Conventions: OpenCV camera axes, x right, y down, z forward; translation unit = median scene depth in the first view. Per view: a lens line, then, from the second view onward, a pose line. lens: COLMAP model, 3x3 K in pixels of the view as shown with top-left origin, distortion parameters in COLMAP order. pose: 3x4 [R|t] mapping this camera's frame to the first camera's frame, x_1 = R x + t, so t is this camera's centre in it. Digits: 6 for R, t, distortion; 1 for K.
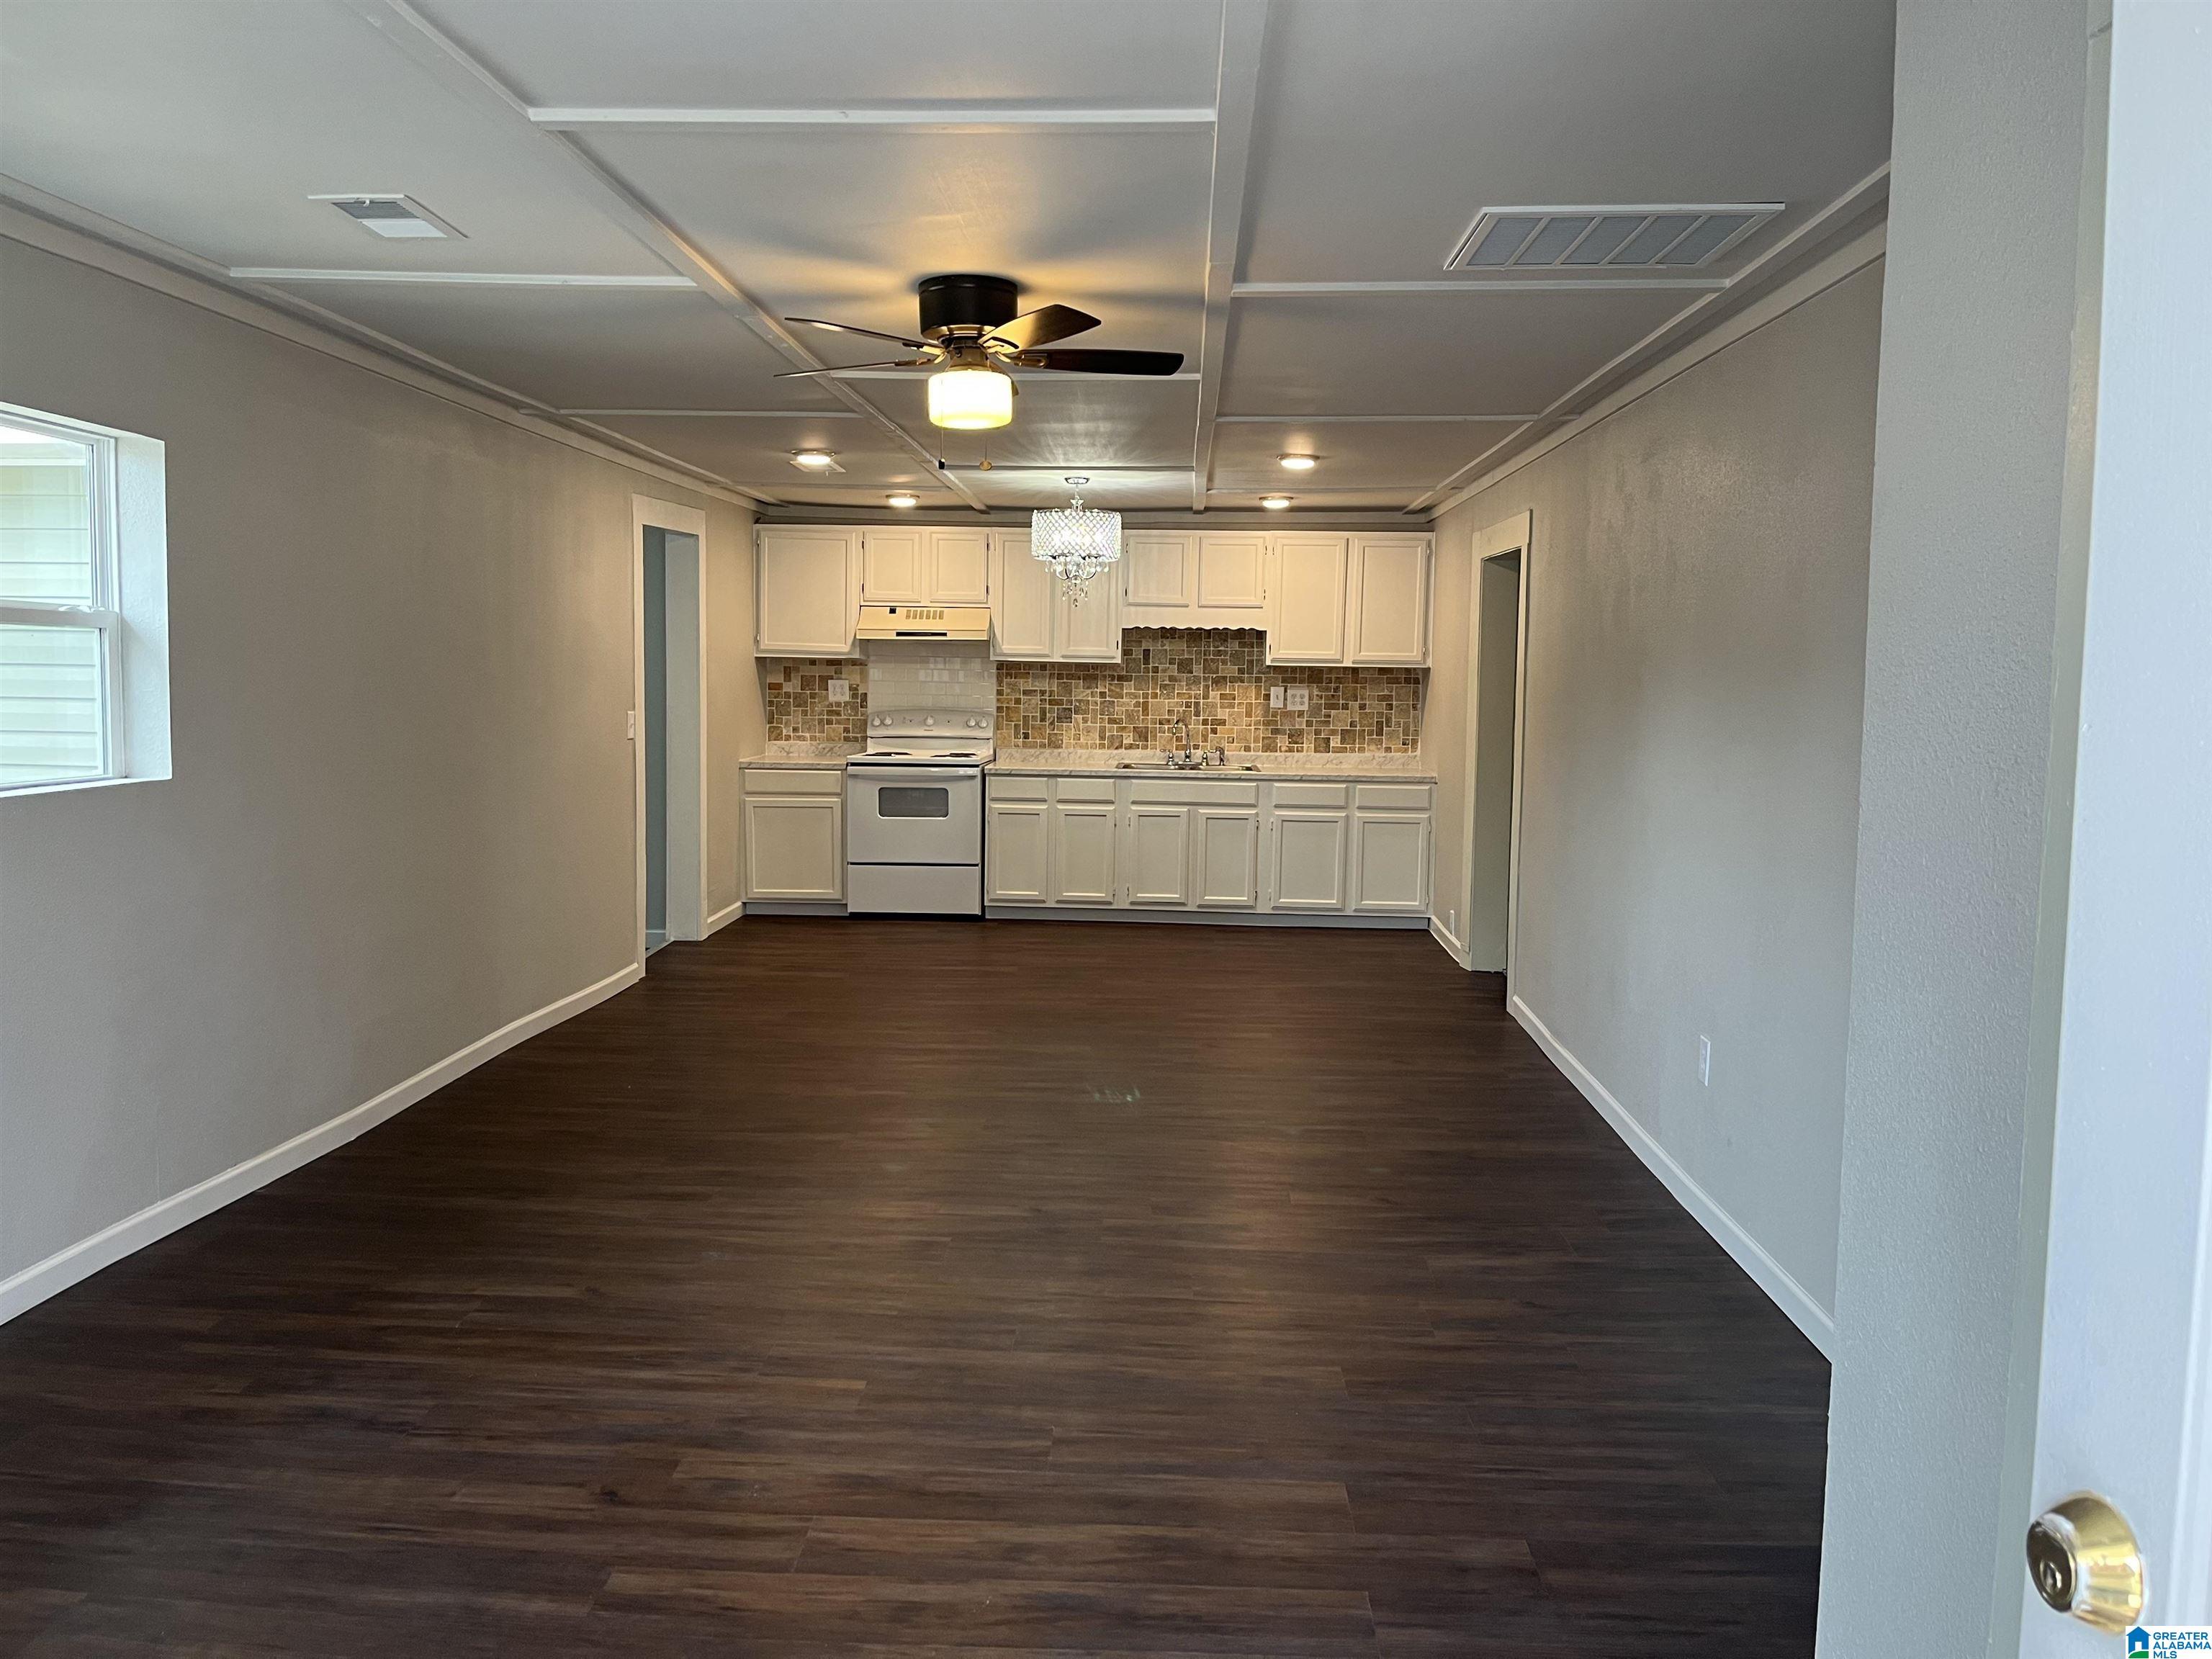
lens RADIAL K [[1669.9, 0, 1104.3], [0, 1669.9, 838.4], [0, 0, 1]] dist [0.055661, -0.067261]
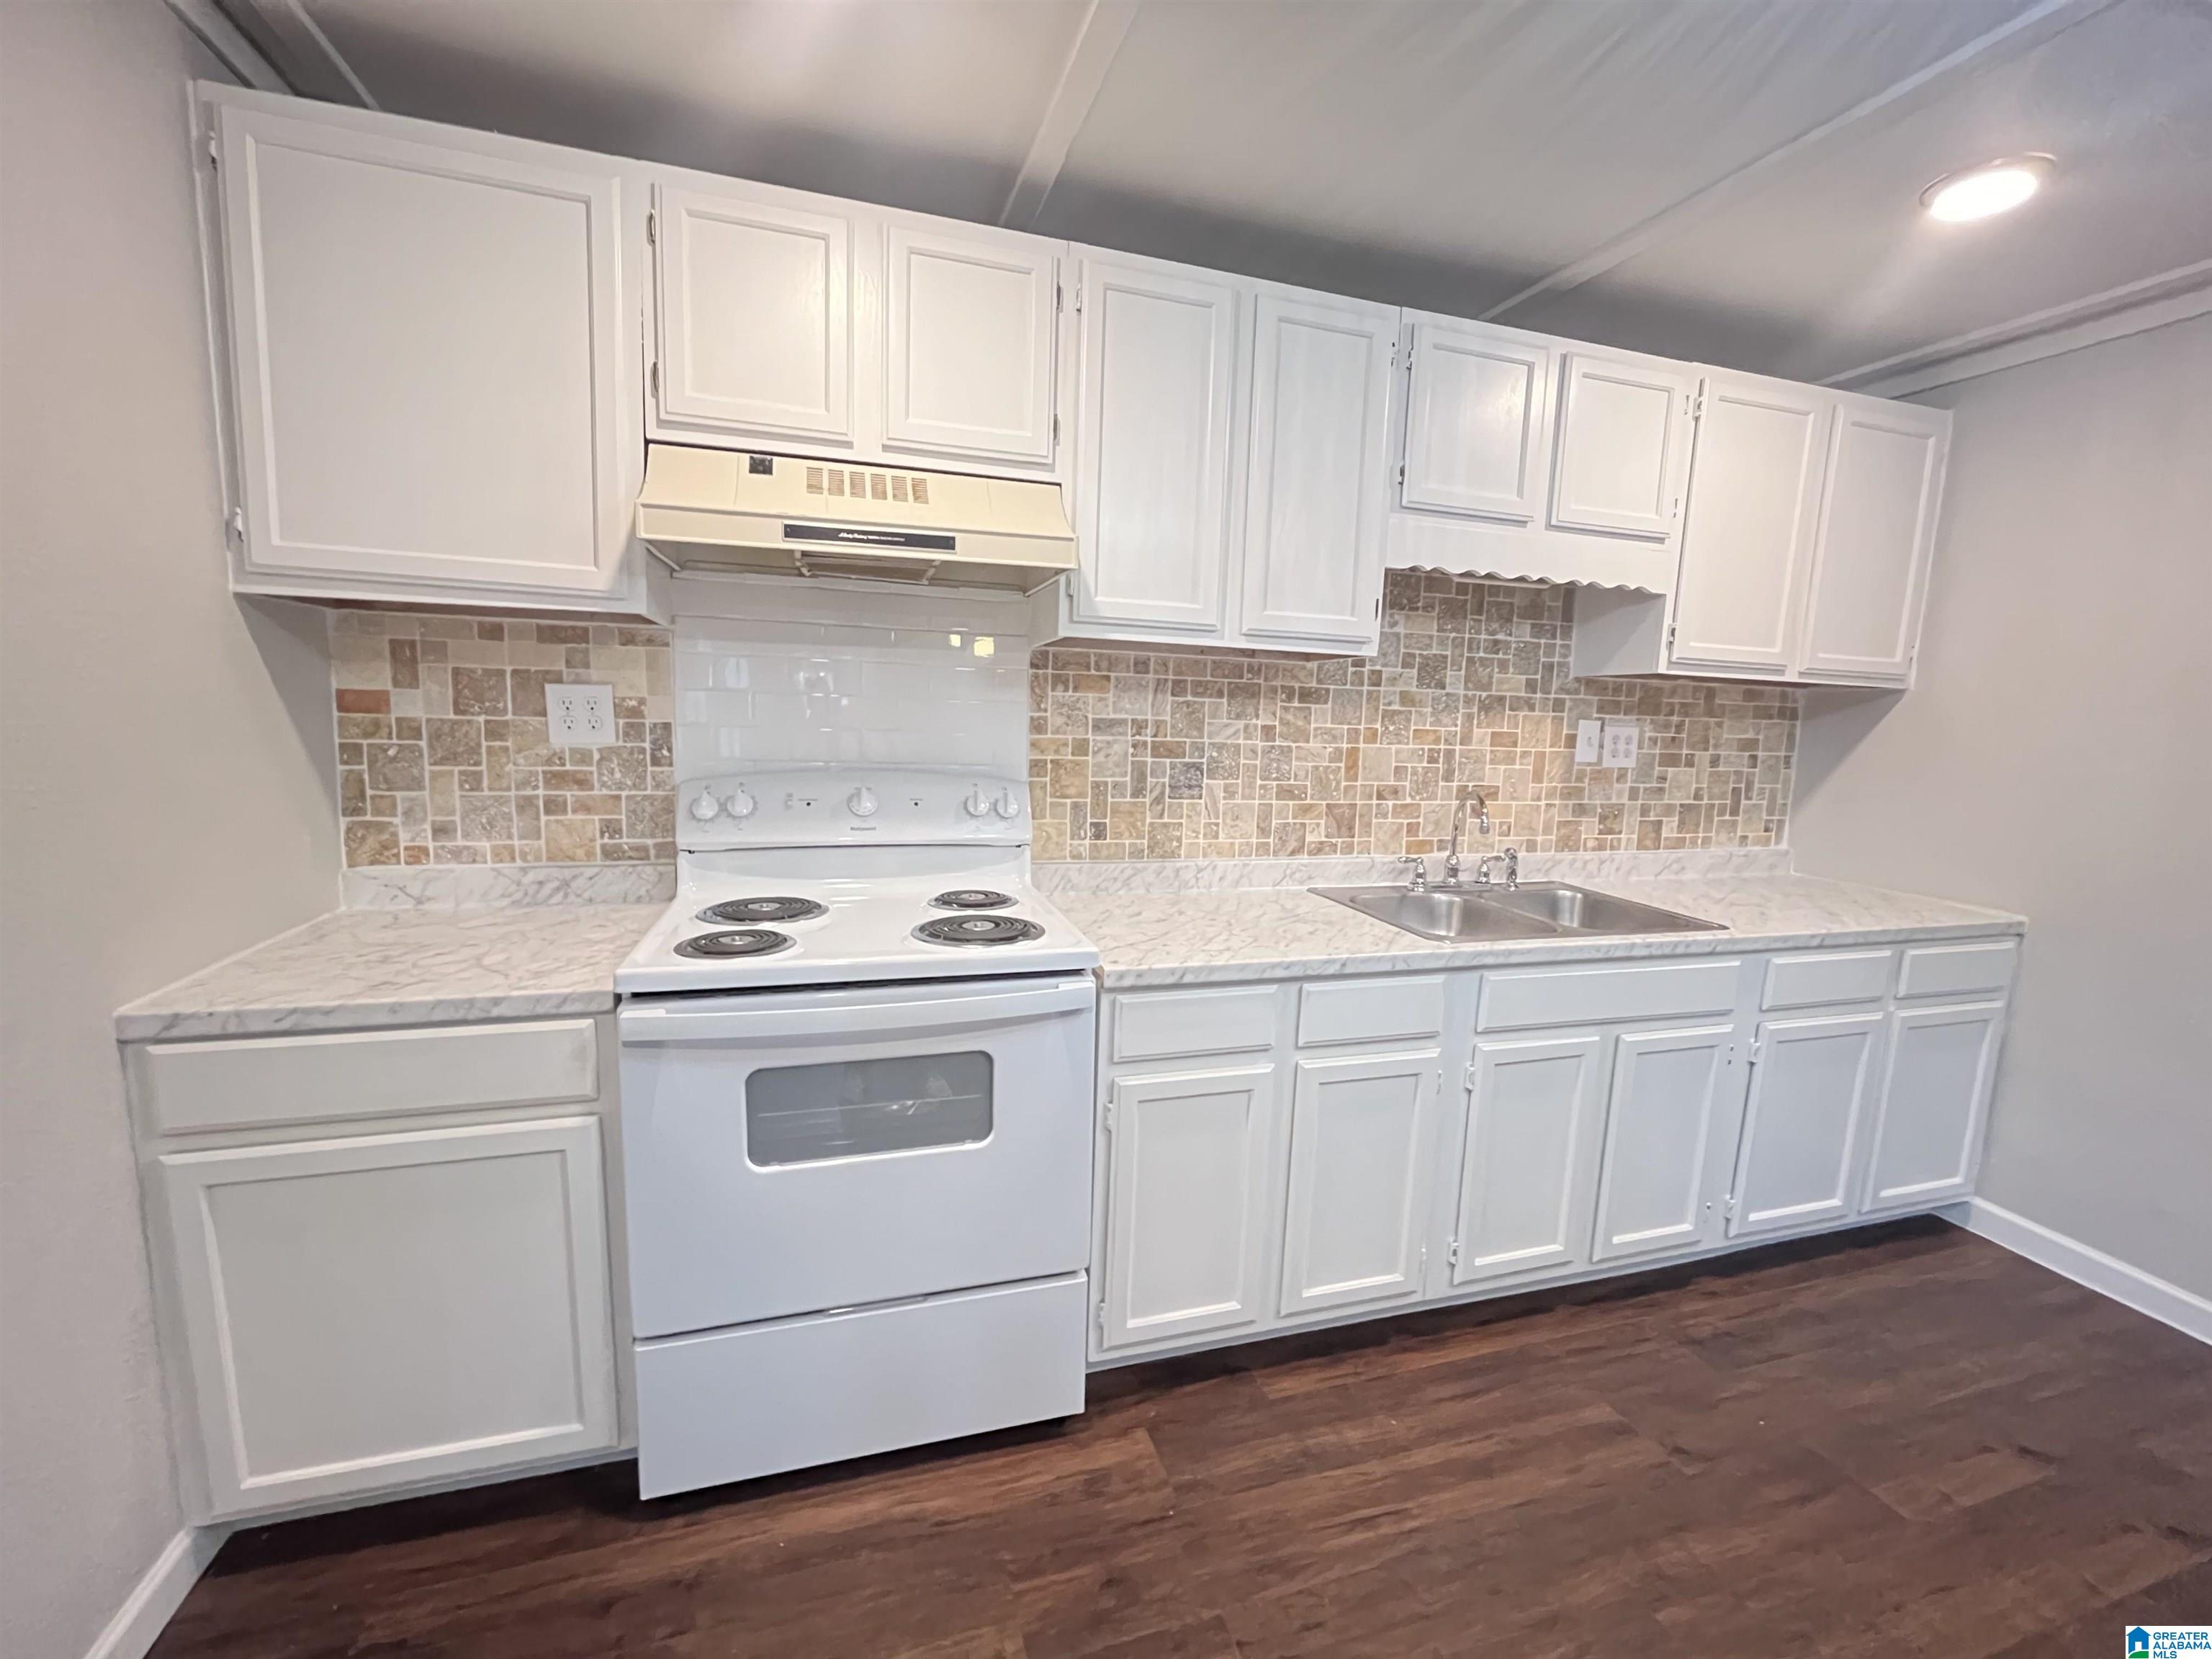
lens RADIAL K [[895.1, 0, 1097.8], [0, 895.1, 826.9], [0, 0, 1]] dist [-0.012921, 0.000422]
pose [[0.942081, -0.028018, 0.334213, -0.121675], [0.013572, 0.998873, 0.045480, -0.073049], [-0.335110, -0.038310, 0.941400, 0.798063]]
